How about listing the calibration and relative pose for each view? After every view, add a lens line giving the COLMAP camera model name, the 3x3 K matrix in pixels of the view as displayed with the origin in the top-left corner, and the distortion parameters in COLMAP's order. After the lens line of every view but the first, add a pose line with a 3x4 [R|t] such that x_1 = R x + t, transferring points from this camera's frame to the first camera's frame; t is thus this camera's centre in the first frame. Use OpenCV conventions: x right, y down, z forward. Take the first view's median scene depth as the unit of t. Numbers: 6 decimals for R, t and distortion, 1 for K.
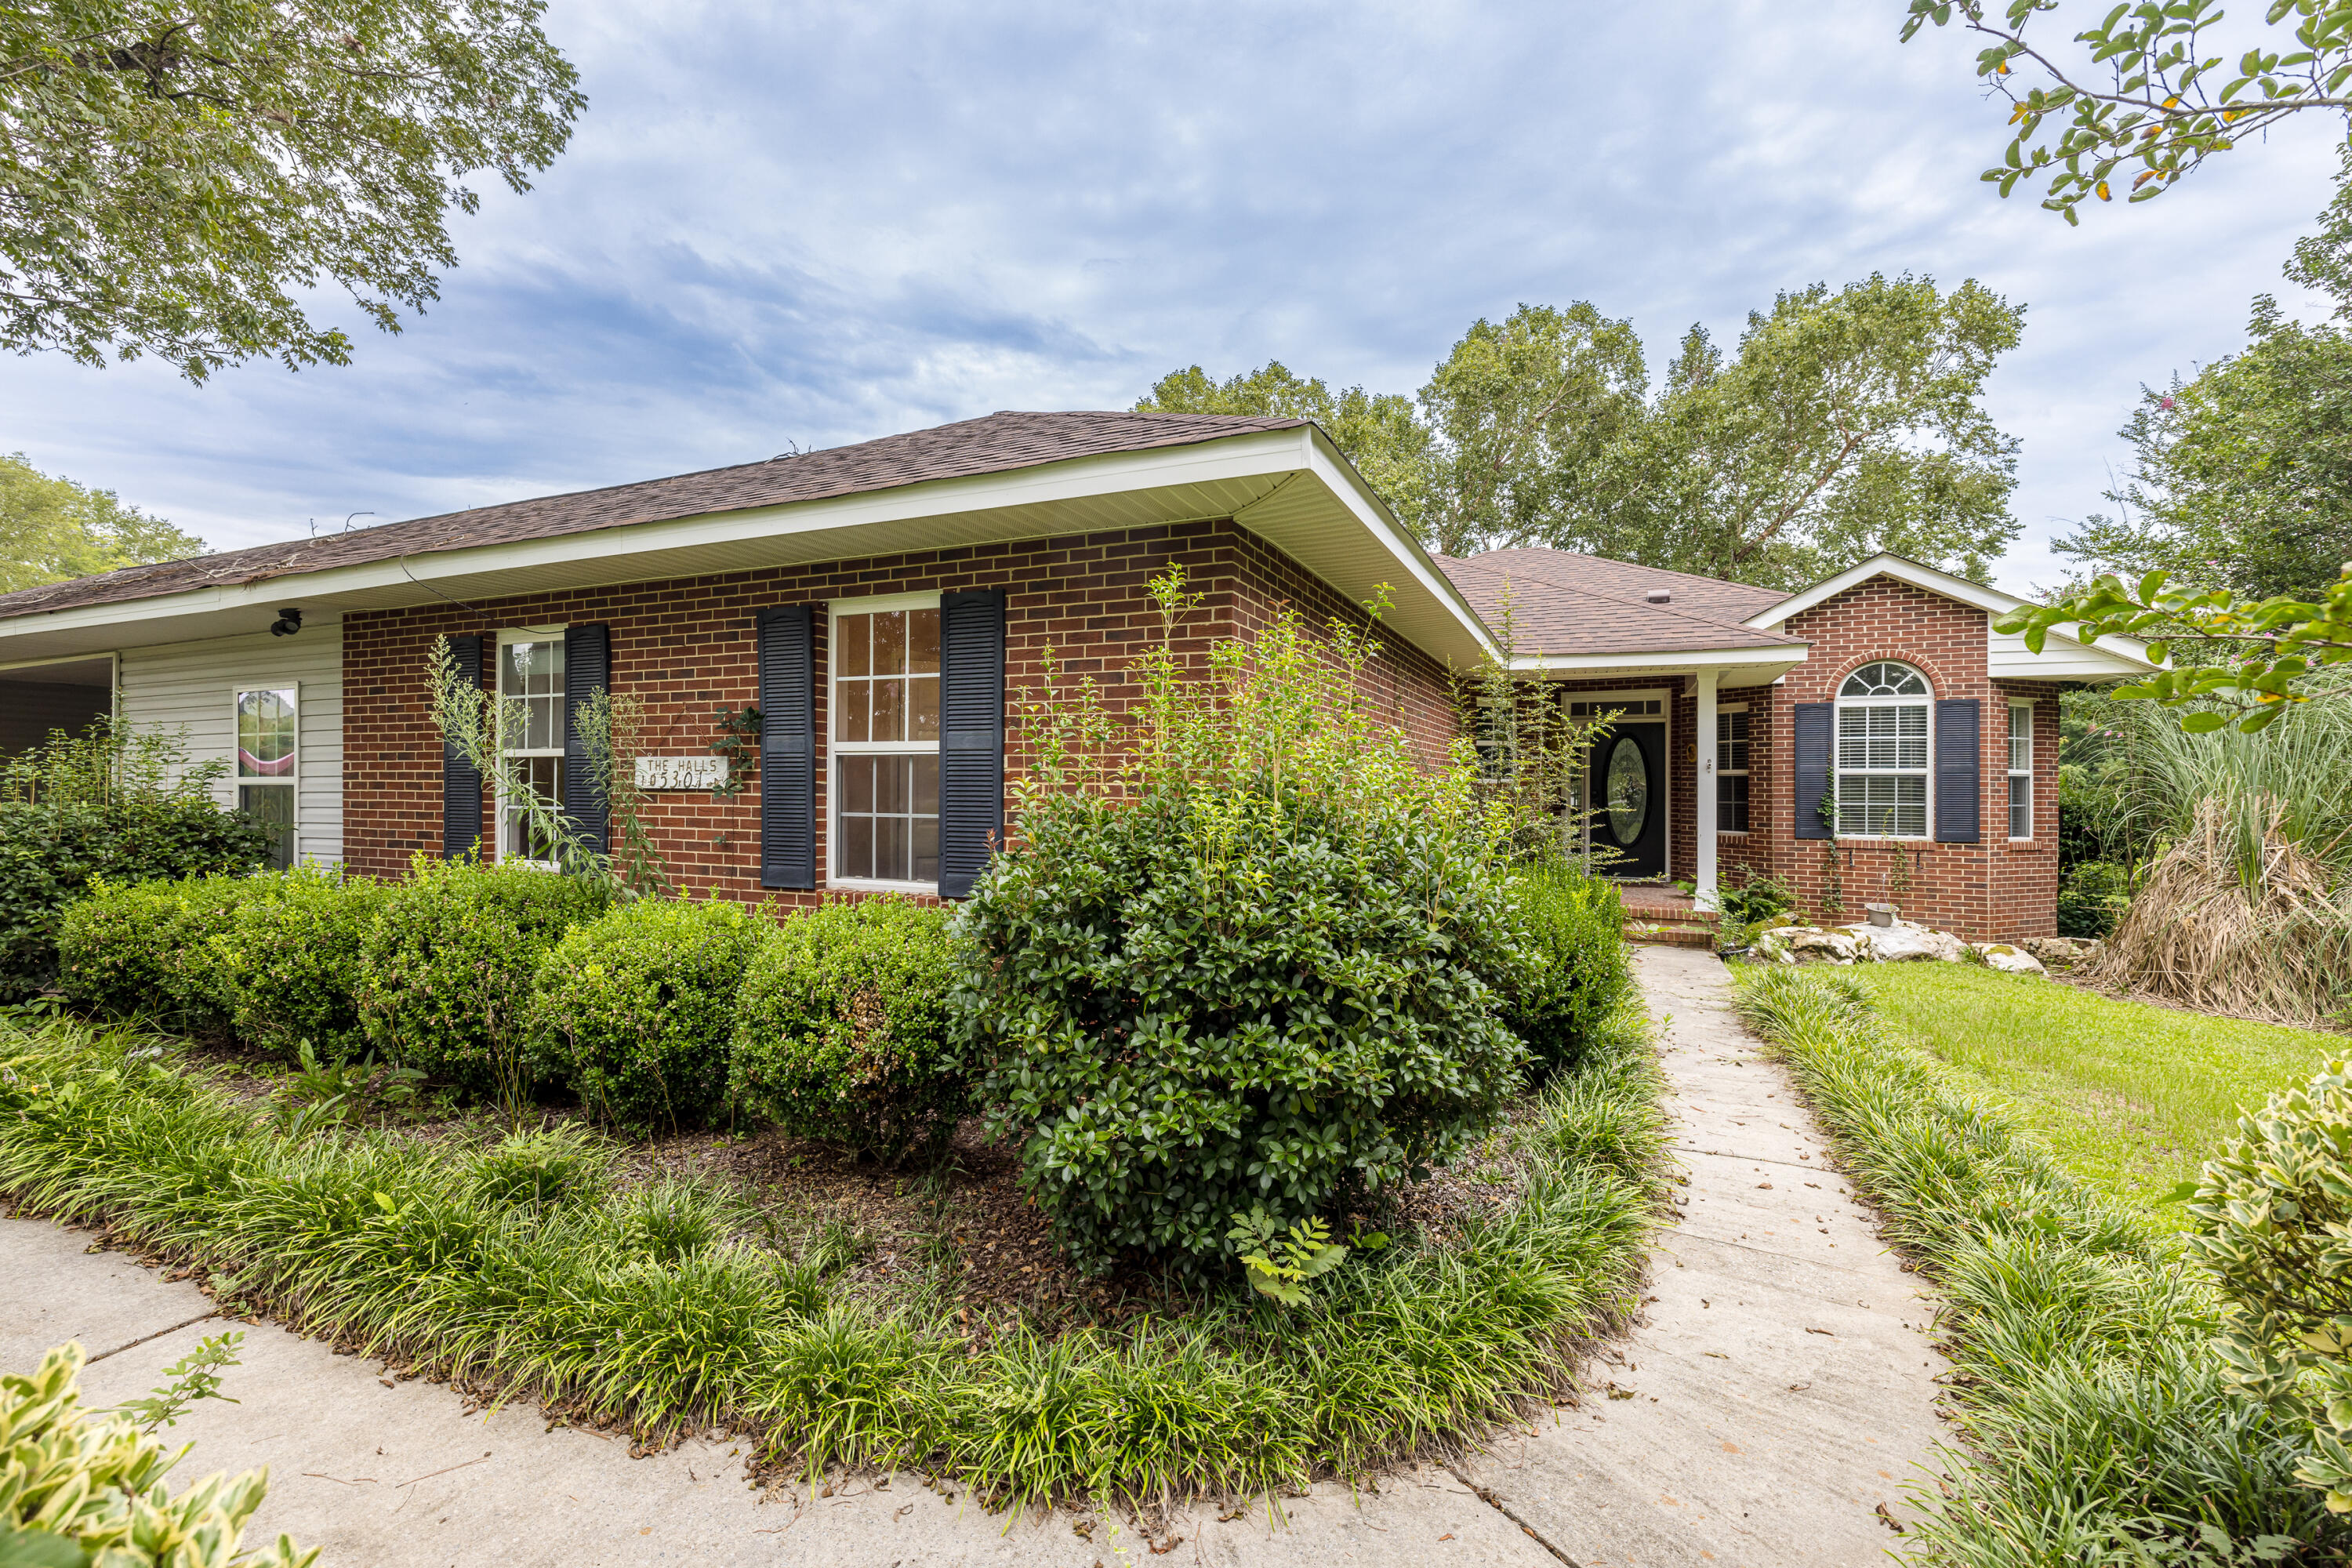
lens RADIAL K [[1009.1, 0, 1168.6], [0, 1009.1, 781.2], [0, 0, 1]] dist [0.003802, 0.000395]
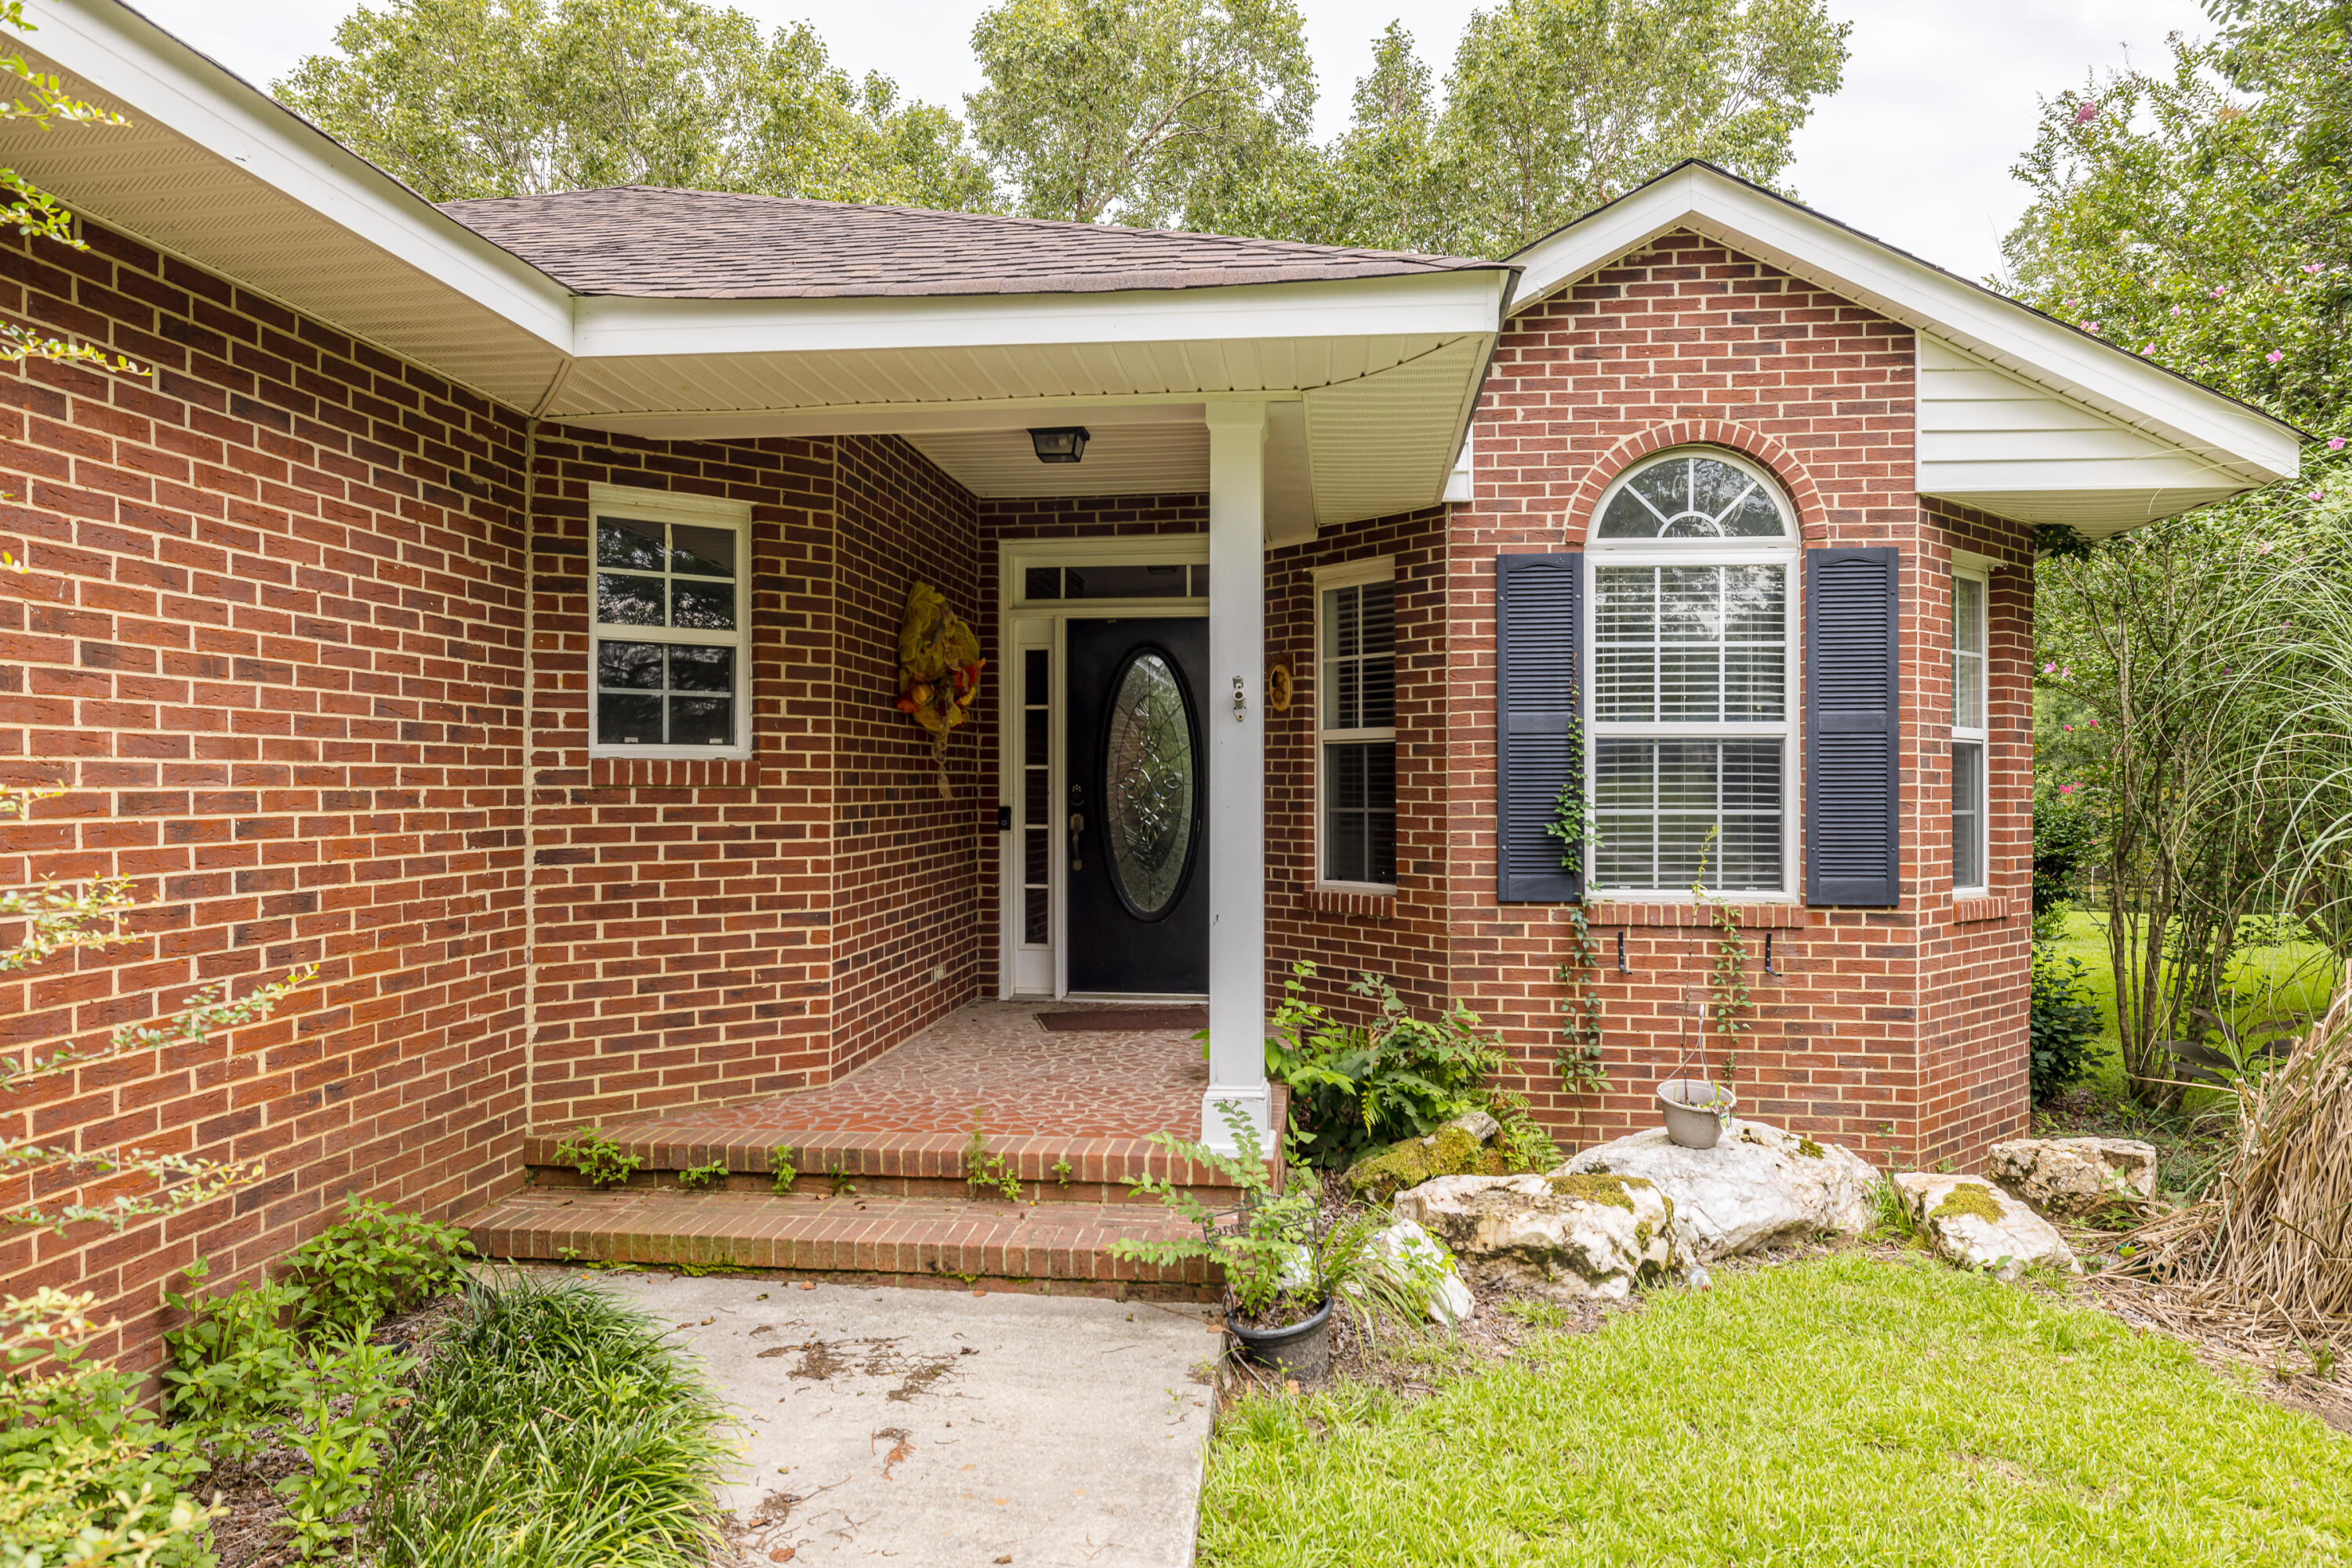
lens RADIAL K [[1461.4, 0, 1178.0], [0, 1461.4, 781.1], [0, 0, 1]] dist [-0.000410, -0.000965]
pose [[0.954155, -0.002313, 0.299305, 0.350870], [0.002041, 0.999997, 0.001219, 0.009568], [-0.299307, -0.000553, 0.954157, 0.525142]]
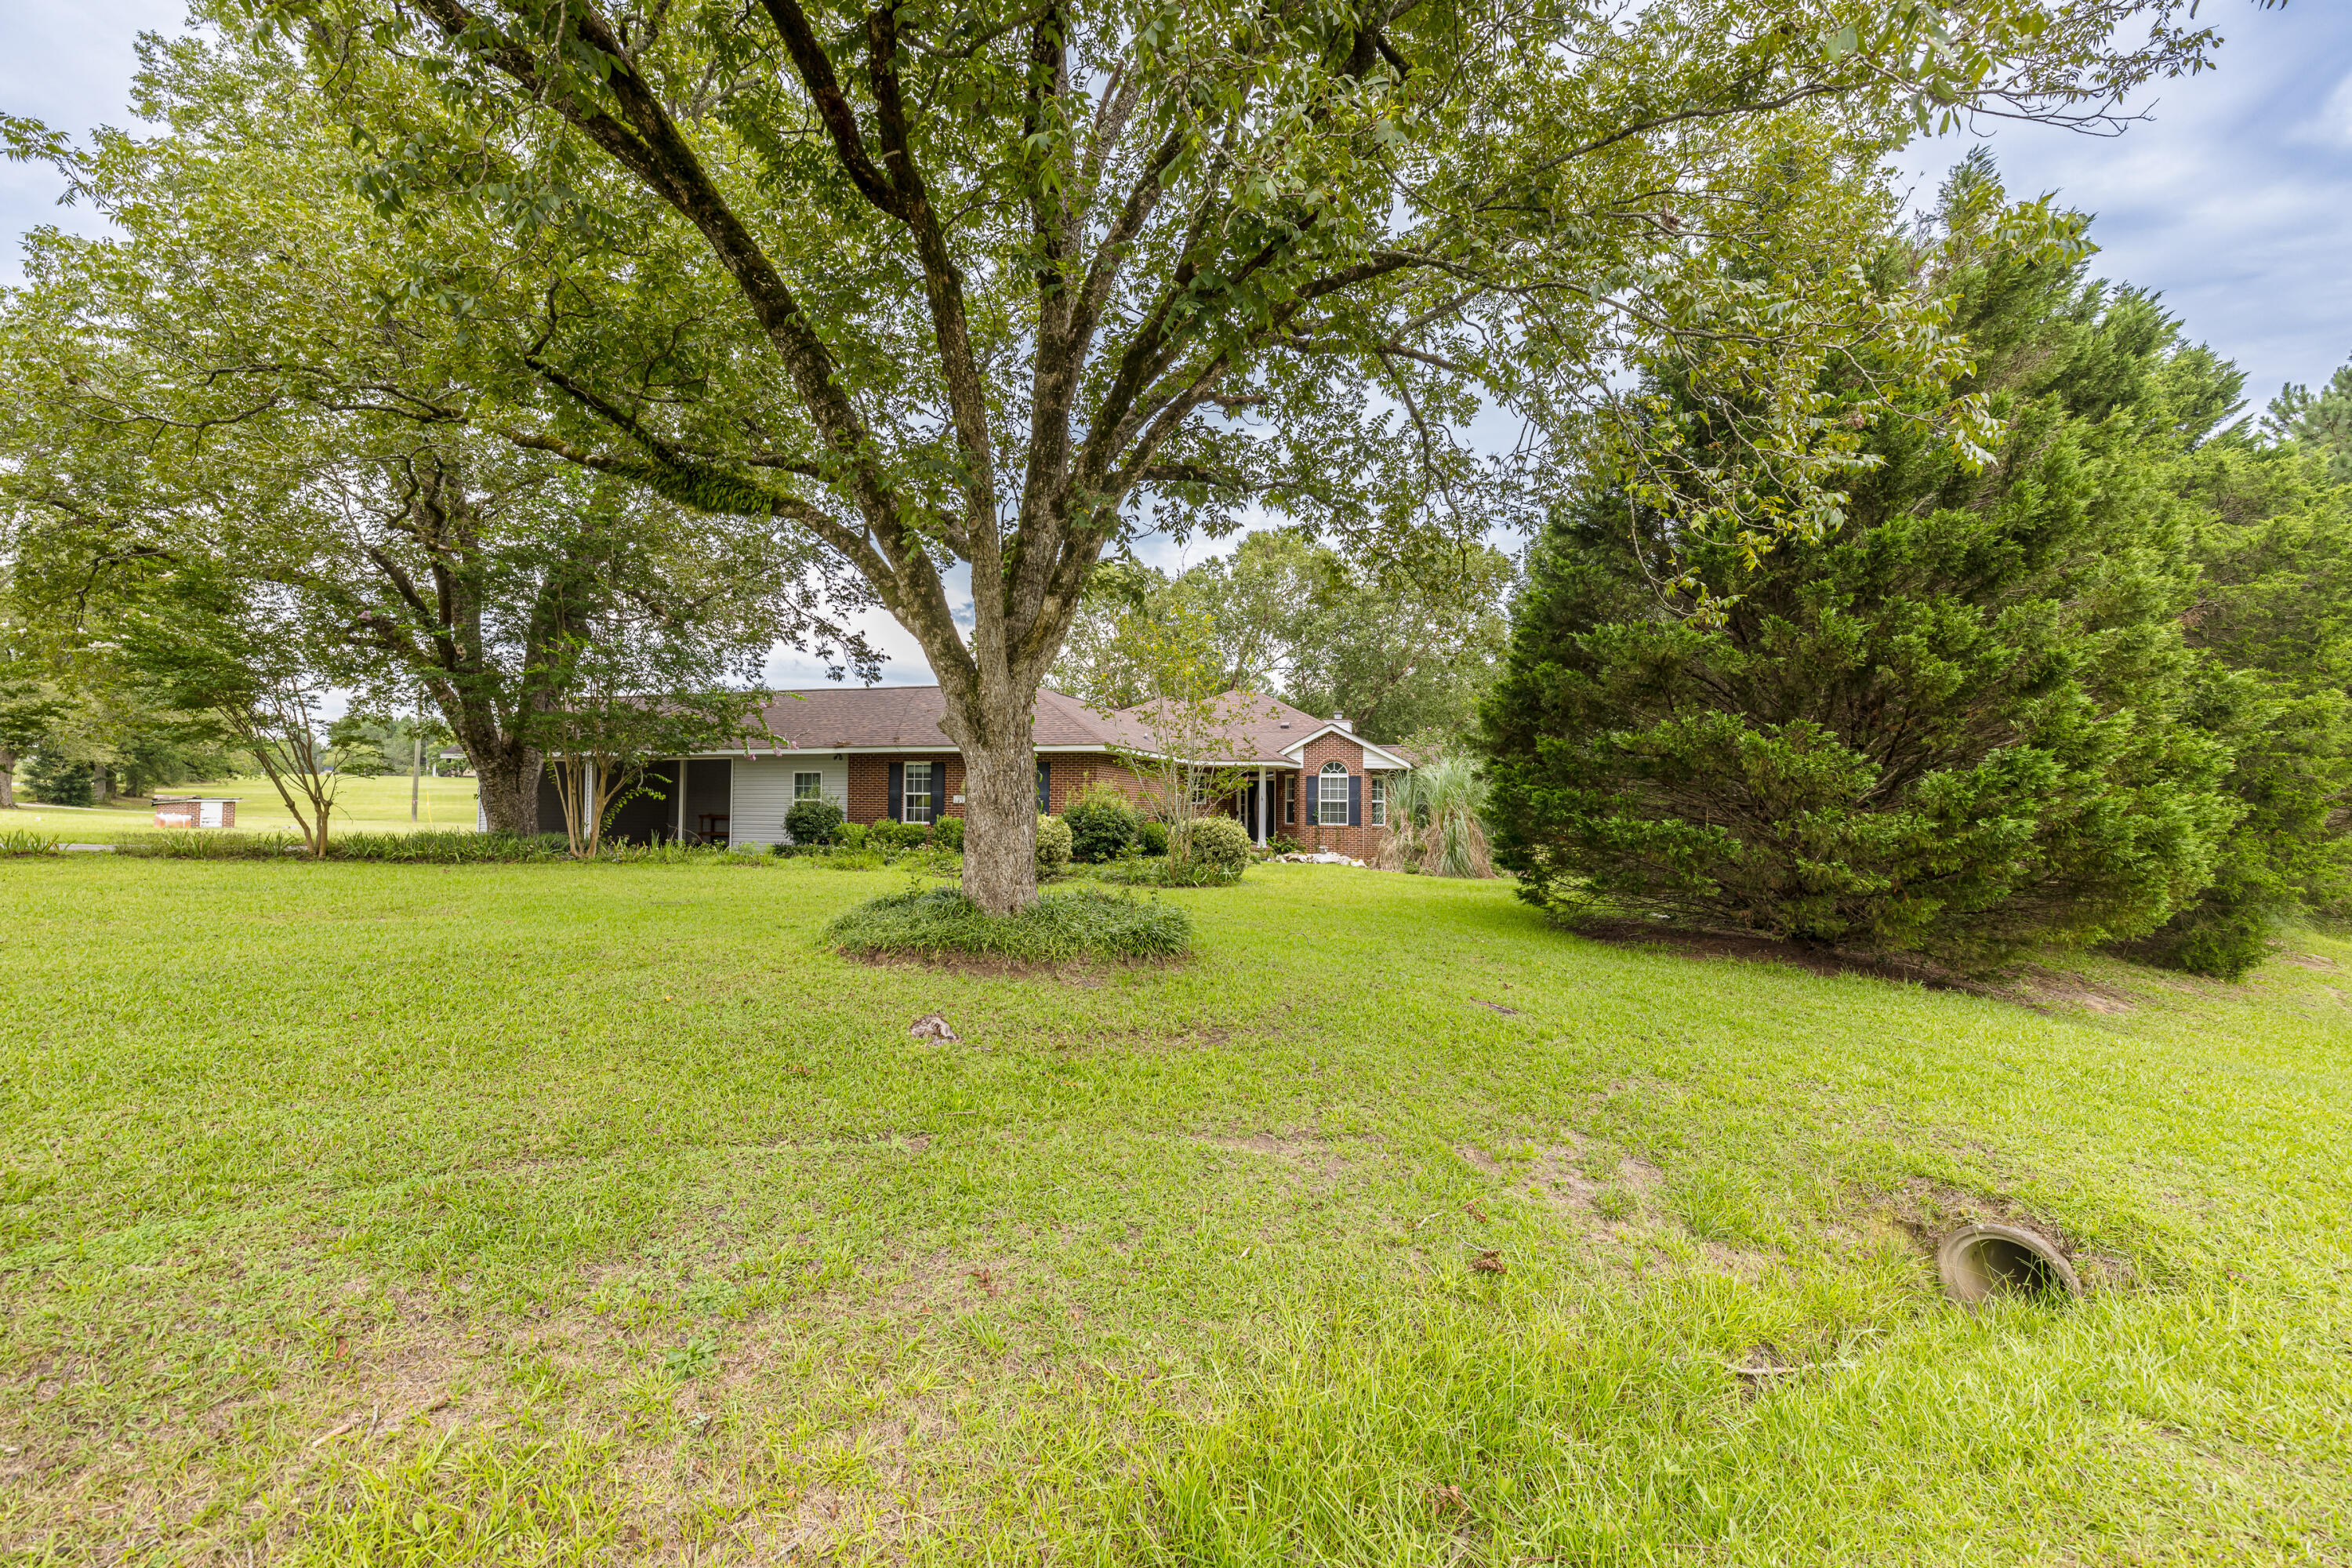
lens RADIAL K [[1009.1, 0, 1168.2], [0, 1009.1, 789.0], [0, 0, 1]] dist [0.003802, 0.000395]
pose [[0.993407, 0.006971, 0.114430, -0.068173], [-0.005140, 0.999854, -0.016290, 0.006123], [-0.114527, 0.015595, 0.993298, -1.752323]]
